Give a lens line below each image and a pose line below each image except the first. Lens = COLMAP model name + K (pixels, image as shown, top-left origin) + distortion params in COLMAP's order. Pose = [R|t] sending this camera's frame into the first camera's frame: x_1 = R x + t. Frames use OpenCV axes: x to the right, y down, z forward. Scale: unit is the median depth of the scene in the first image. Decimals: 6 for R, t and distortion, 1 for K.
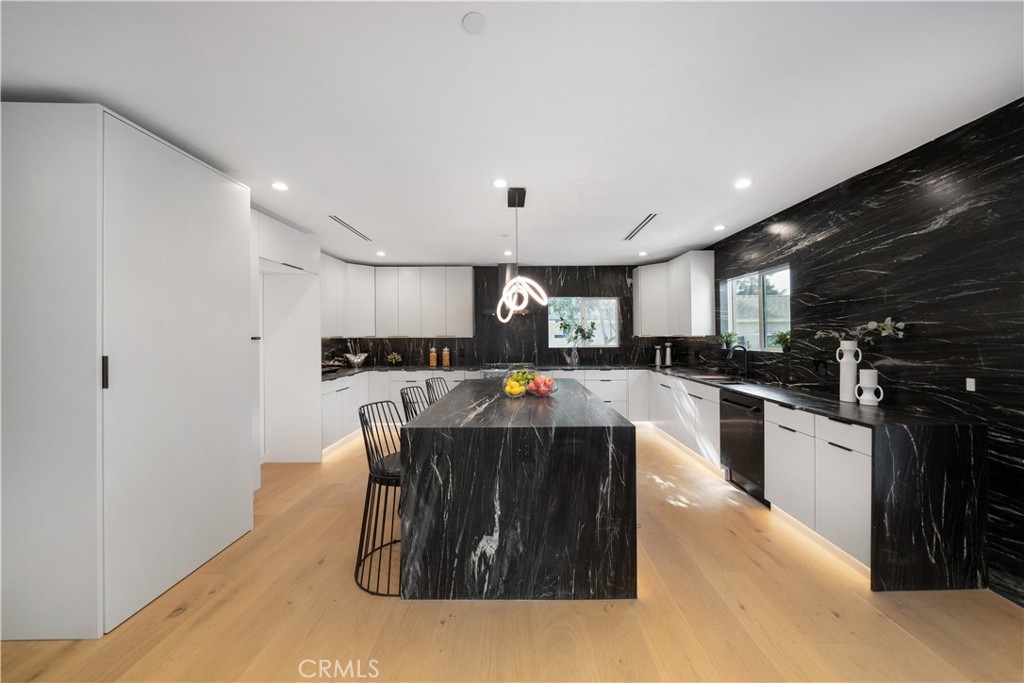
lens RADIAL K [[355.6, 0, 521.8], [0, 355.6, 336.0], [0, 0, 1]] dist [-0.017397, 0.000217]
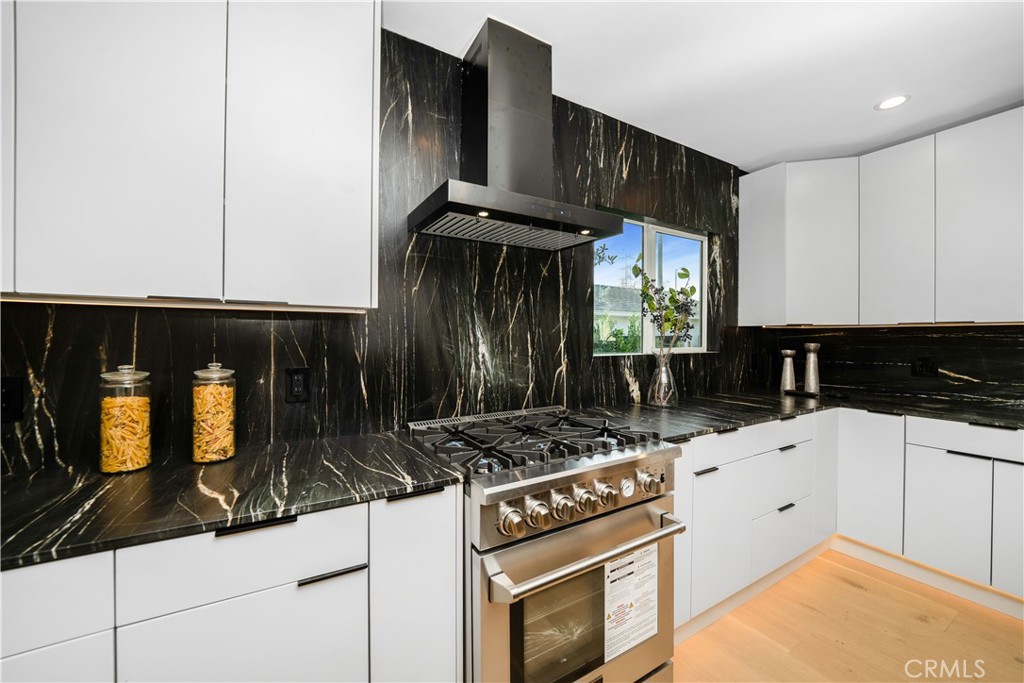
lens RADIAL K [[392.0, 0, 509.8], [0, 392.0, 337.0], [0, 0, 1]] dist [-0.021489, -0.000215]
pose [[0.868721, 0.009828, 0.495205, -0.342098], [-0.007739, 0.999950, -0.006268, 0.034247], [-0.495242, 0.001613, 0.868754, 1.419517]]
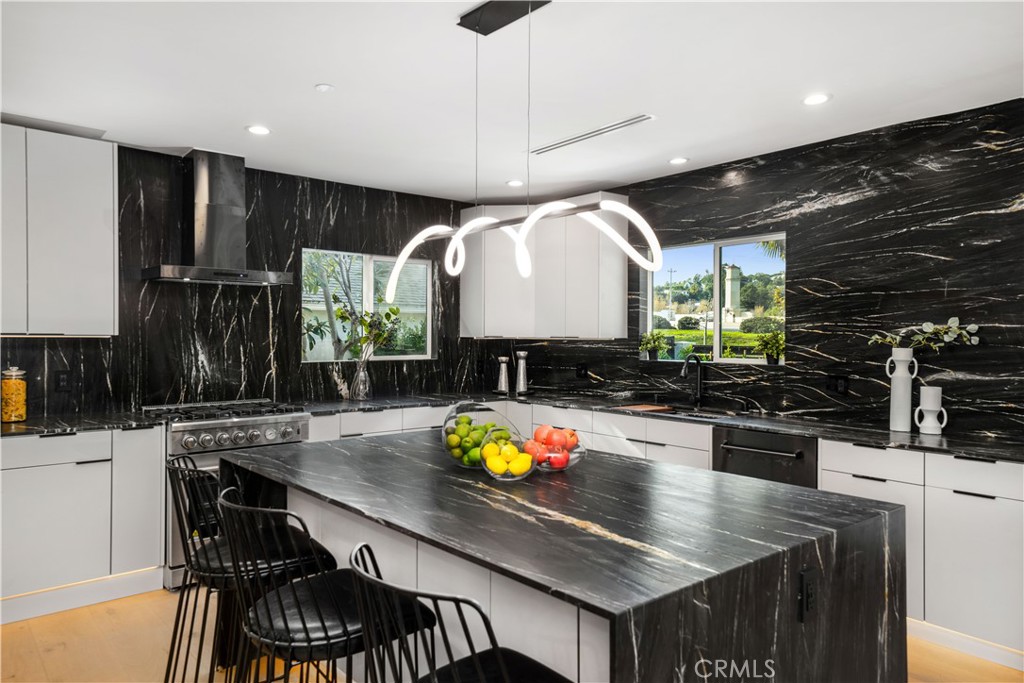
lens RADIAL K [[678.5, 0, 515.5], [0, 678.5, 341.5], [0, 0, 1]] dist [0.038927, -0.001275]
pose [[0.766228, 0.004900, 0.642550, -0.519665], [-0.009065, 0.999954, 0.003184, 0.002597], [-0.642505, -0.008264, 0.766237, 0.362331]]
